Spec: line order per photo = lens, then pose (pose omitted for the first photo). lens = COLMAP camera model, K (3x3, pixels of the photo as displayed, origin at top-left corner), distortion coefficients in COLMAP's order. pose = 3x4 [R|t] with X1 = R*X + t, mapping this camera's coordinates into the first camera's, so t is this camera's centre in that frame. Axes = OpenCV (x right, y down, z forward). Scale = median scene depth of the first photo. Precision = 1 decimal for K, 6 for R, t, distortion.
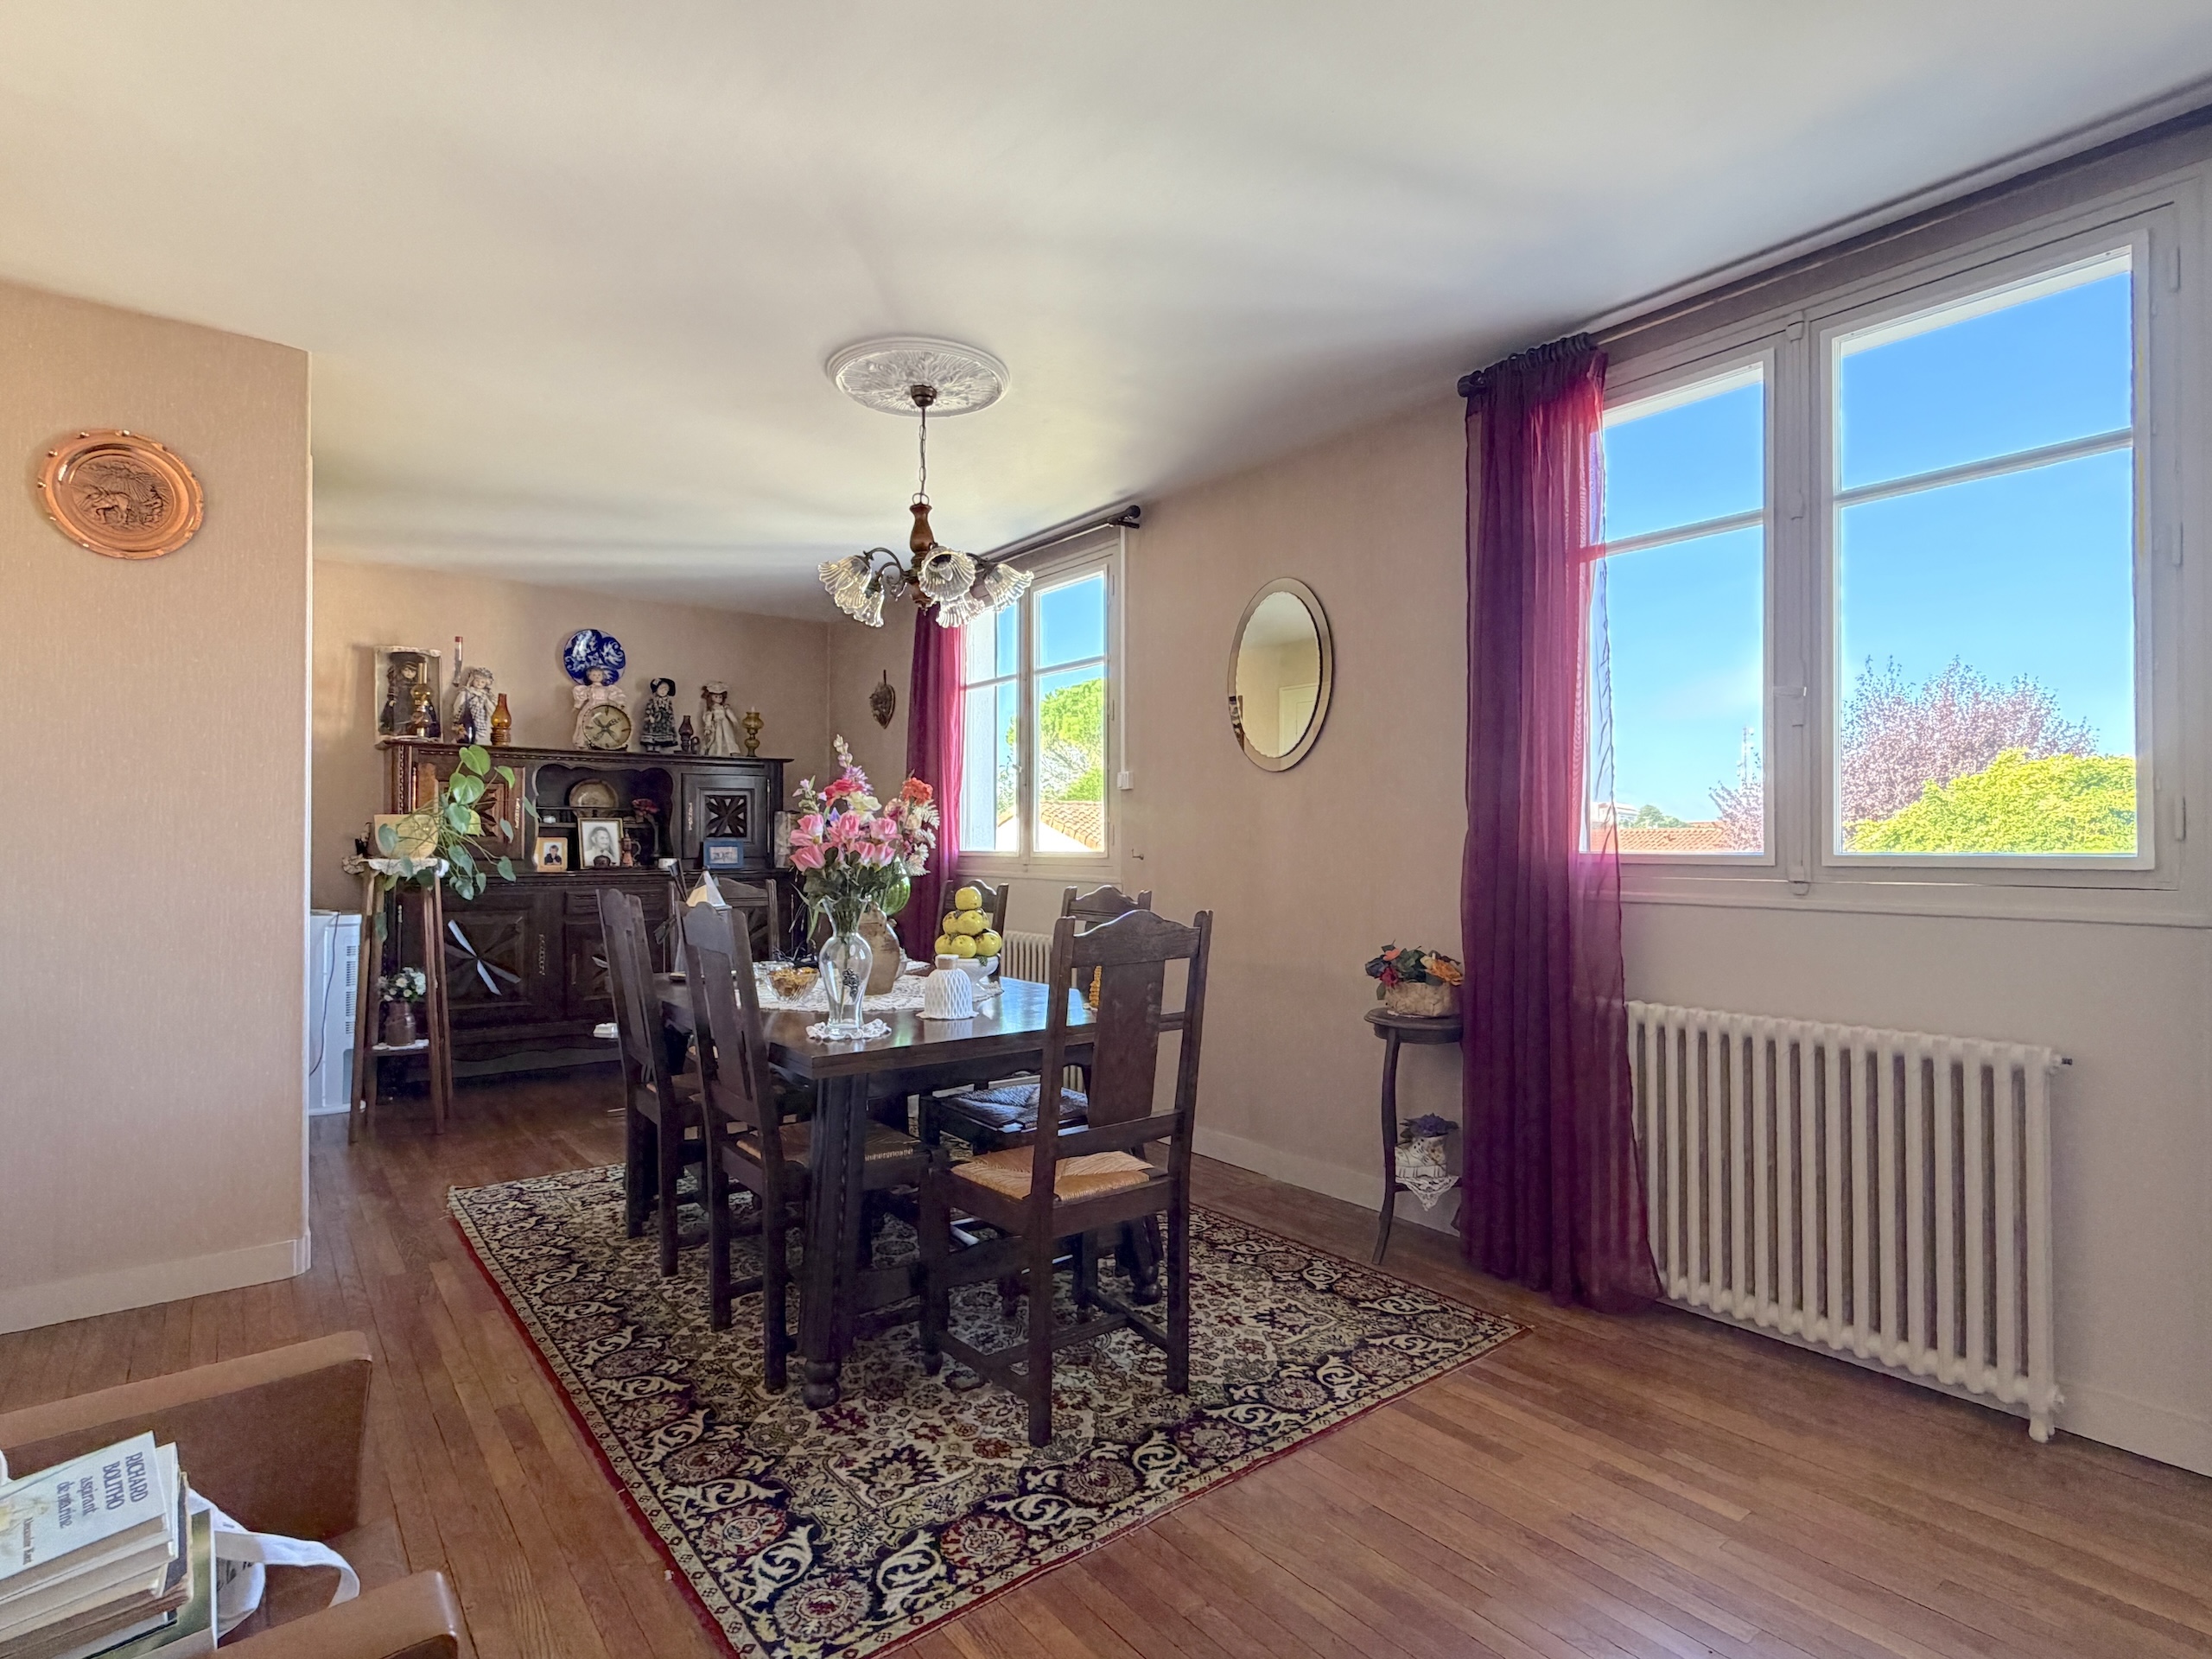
lens RADIAL K [[1106.5, 0, 1106.9], [0, 1106.5, 830.9], [0, 0, 1]] dist [-0.002815, 0.000373]
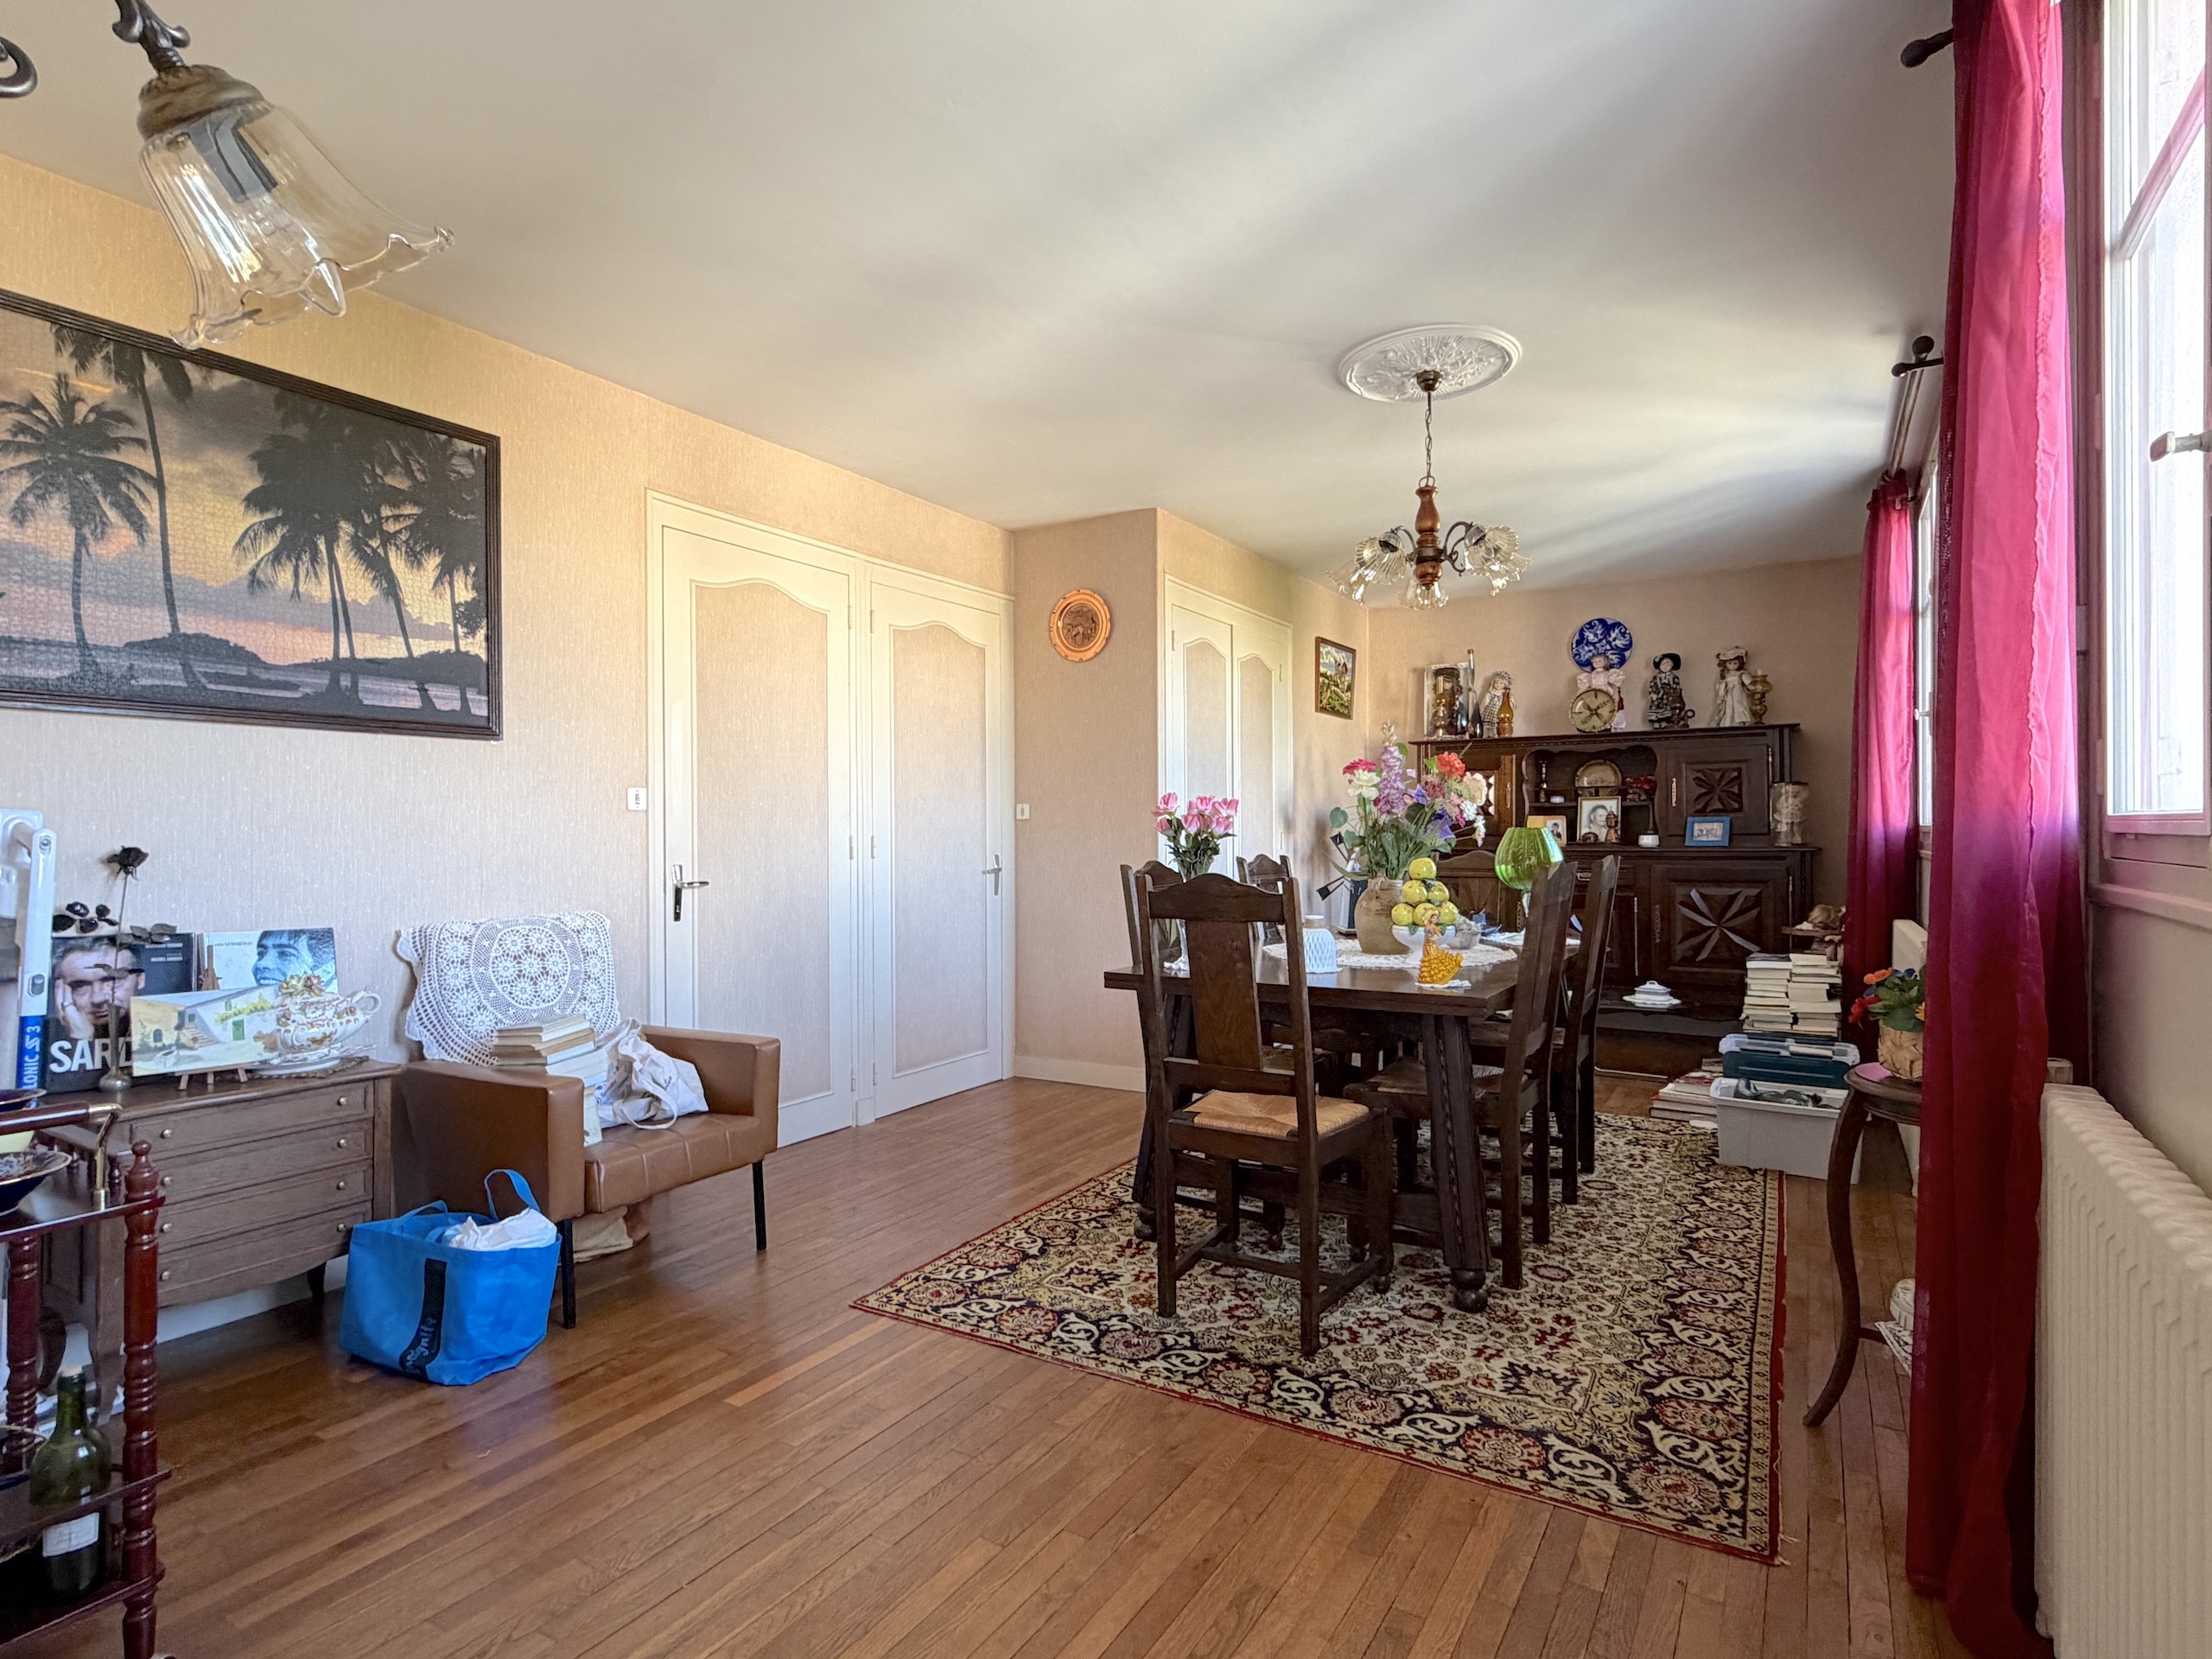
lens RADIAL K [[1106.5, 0, 1108.2], [0, 1106.5, 833.1], [0, 0, 1]] dist [-0.002815, 0.000373]
pose [[0.367011, -0.000444, -0.930216, 0.858465], [0.017912, 0.999818, 0.006590, 0.018756], [0.930044, -0.019080, 0.366952, 0.425537]]
